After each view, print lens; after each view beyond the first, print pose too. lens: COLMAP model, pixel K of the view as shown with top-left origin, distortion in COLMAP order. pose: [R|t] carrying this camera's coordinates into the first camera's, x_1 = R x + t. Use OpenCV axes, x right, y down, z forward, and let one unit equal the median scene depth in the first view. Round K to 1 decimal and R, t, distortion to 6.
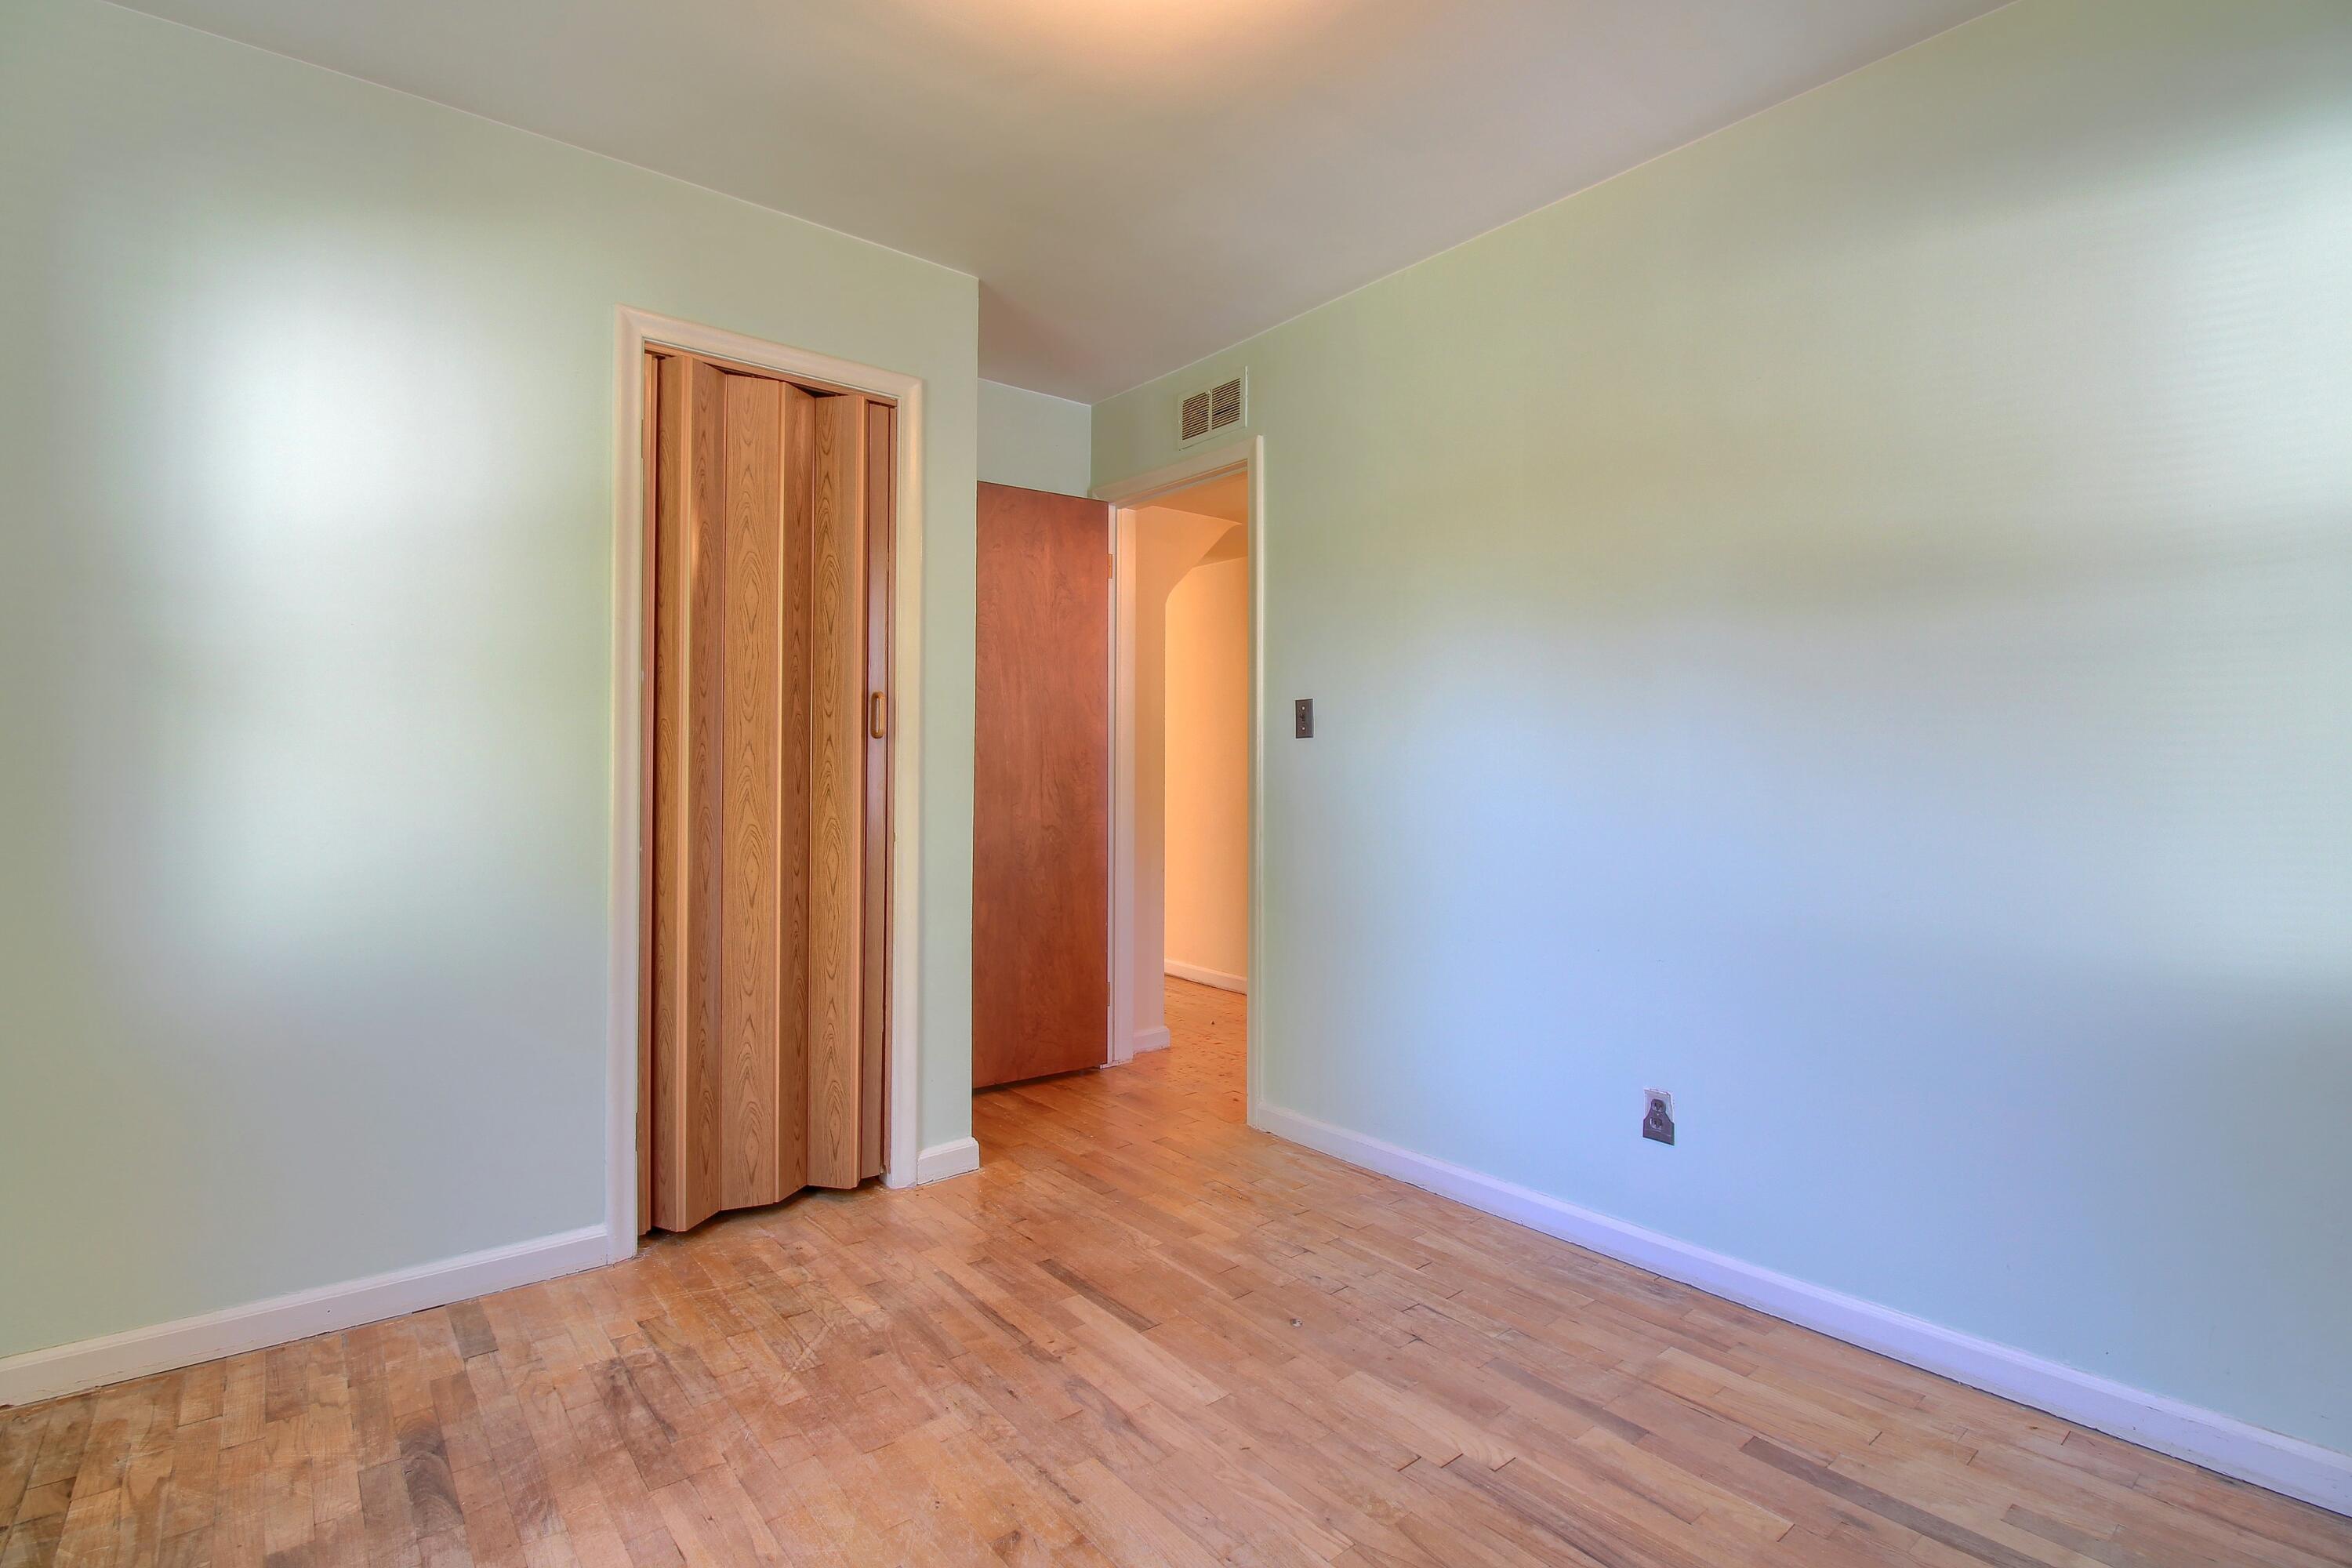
lens RADIAL K [[1109.3, 0, 1177.3], [0, 1109.3, 758.5], [0, 0, 1]] dist [-0.017269, -0.001118]
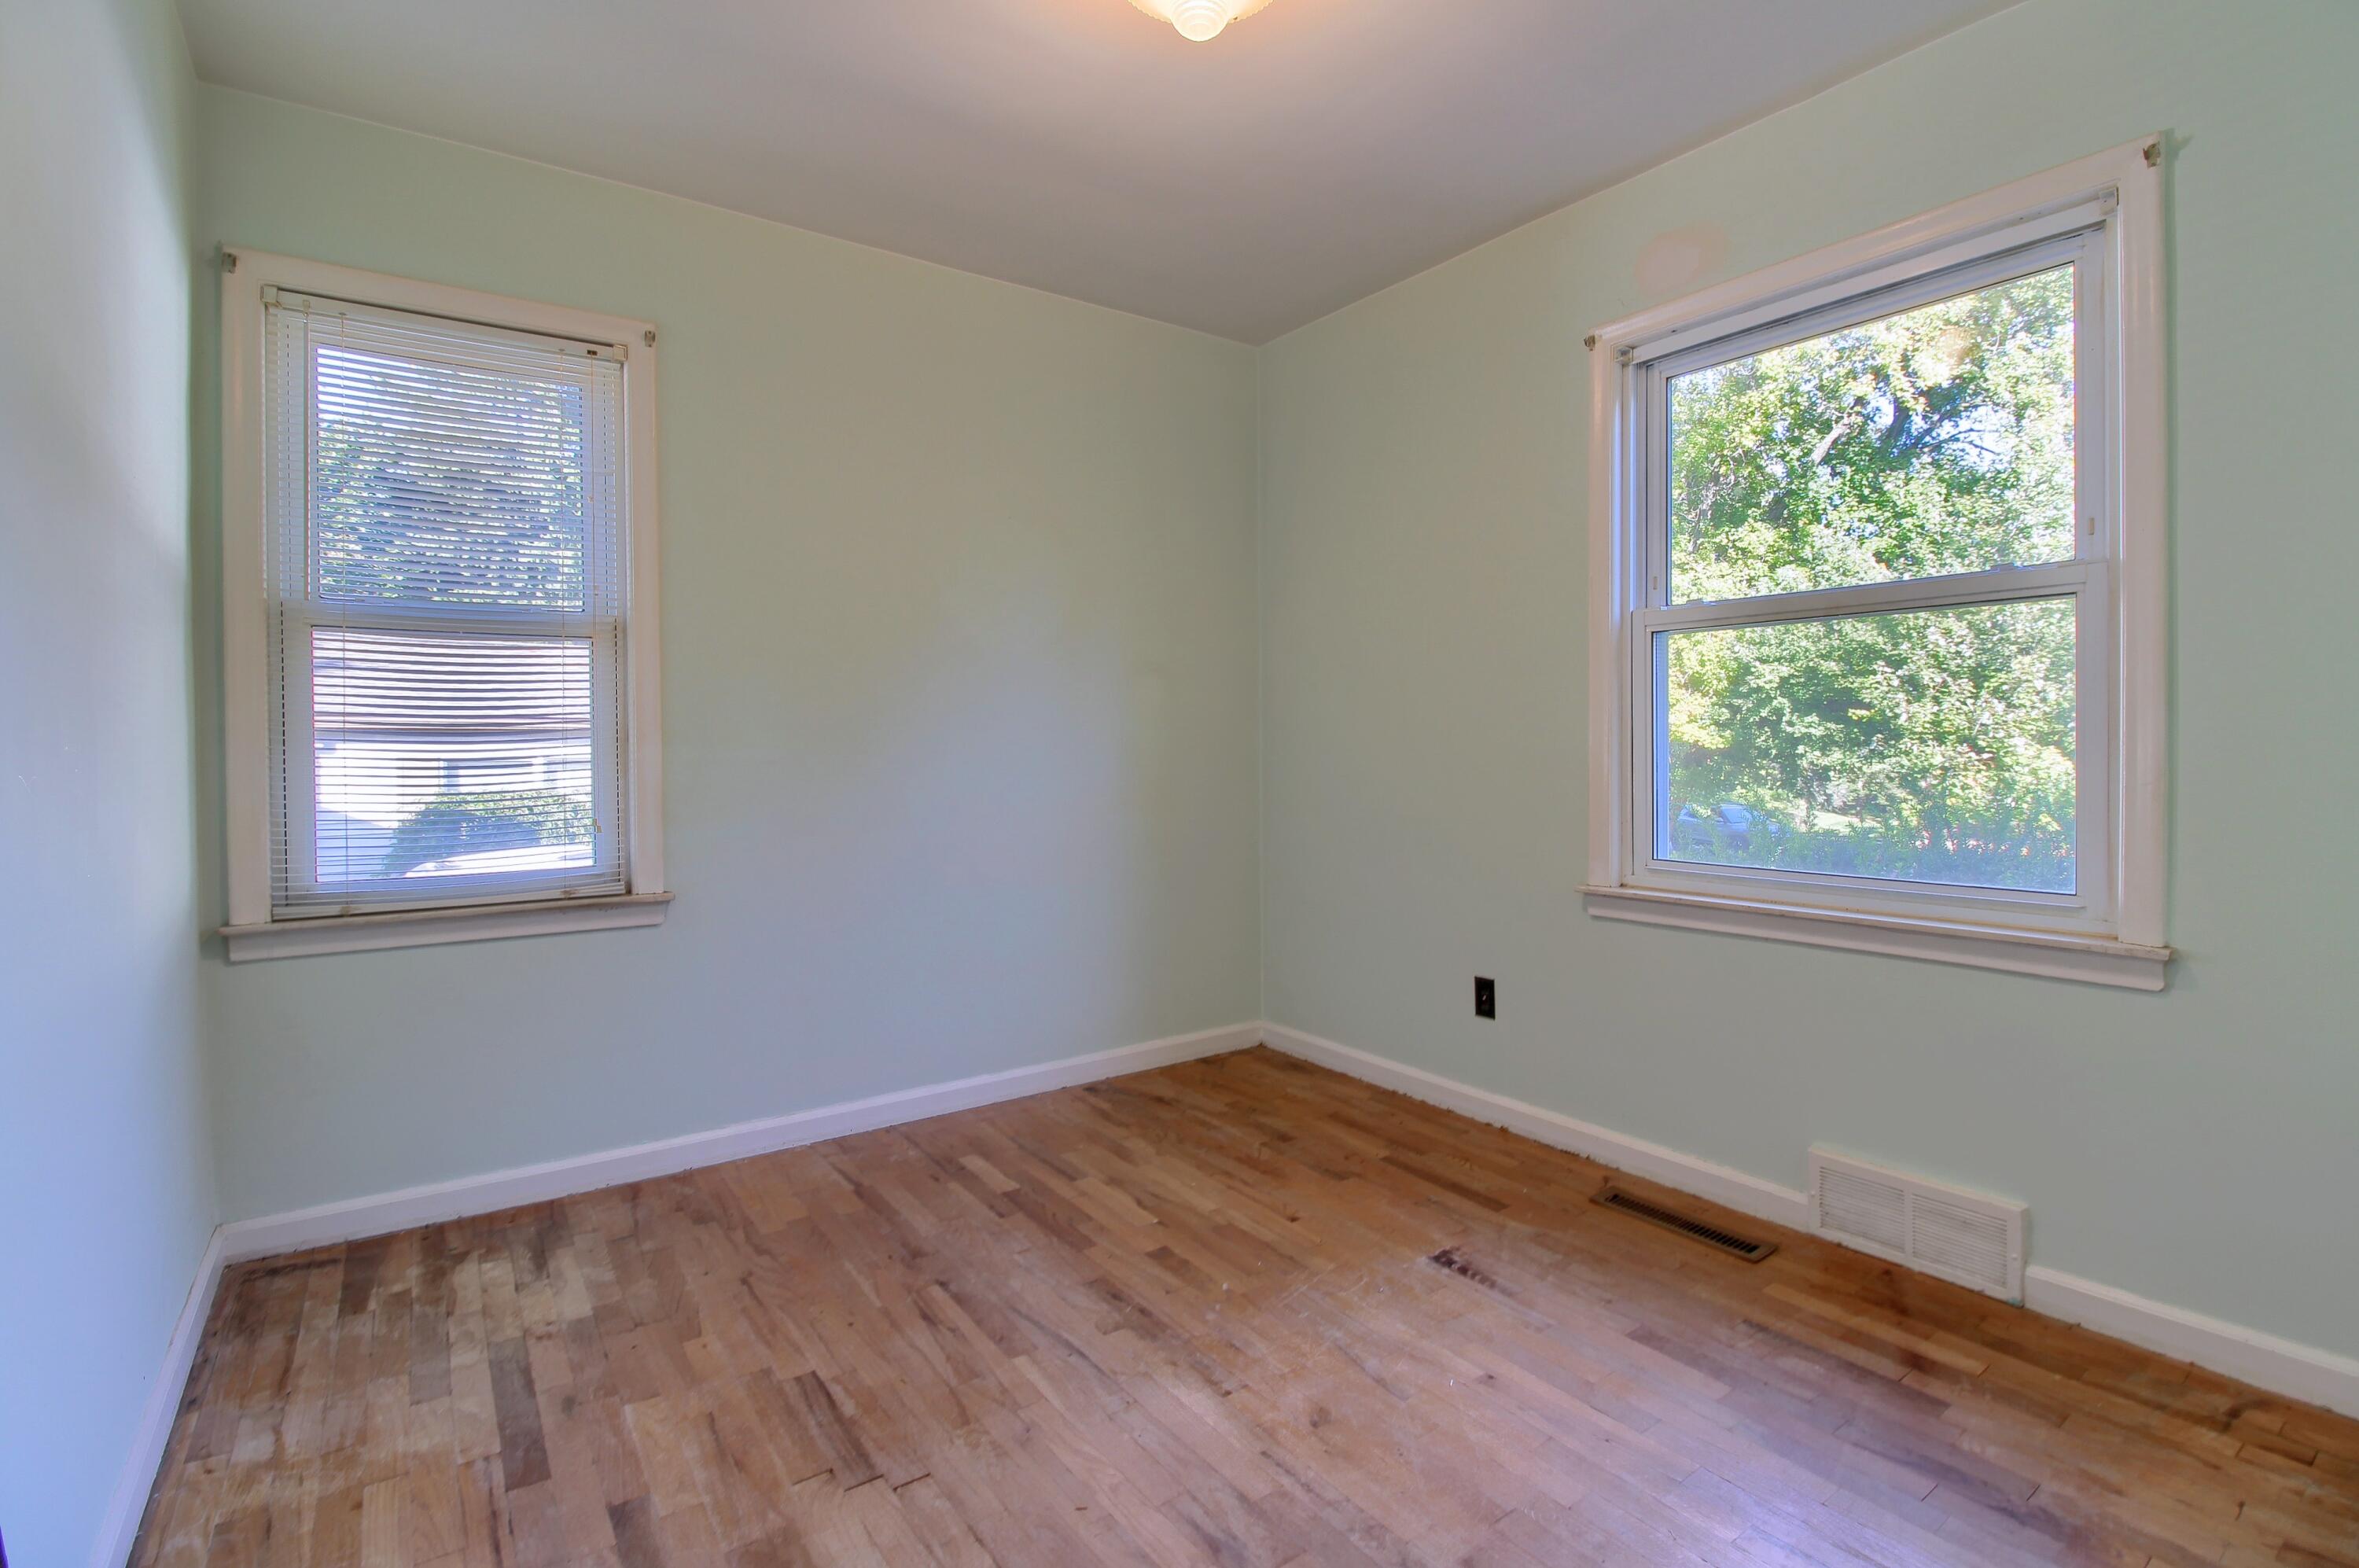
lens RADIAL K [[1112.6, 0, 1180.8], [0, 1112.6, 758.4], [0, 0, 1]] dist [-0.017269, -0.001118]
pose [[-0.997690, 0.003944, 0.067811, -0.084070], [0.004548, 0.999951, 0.008759, 0.023021], [-0.067773, 0.009047, -0.997660, 1.972319]]
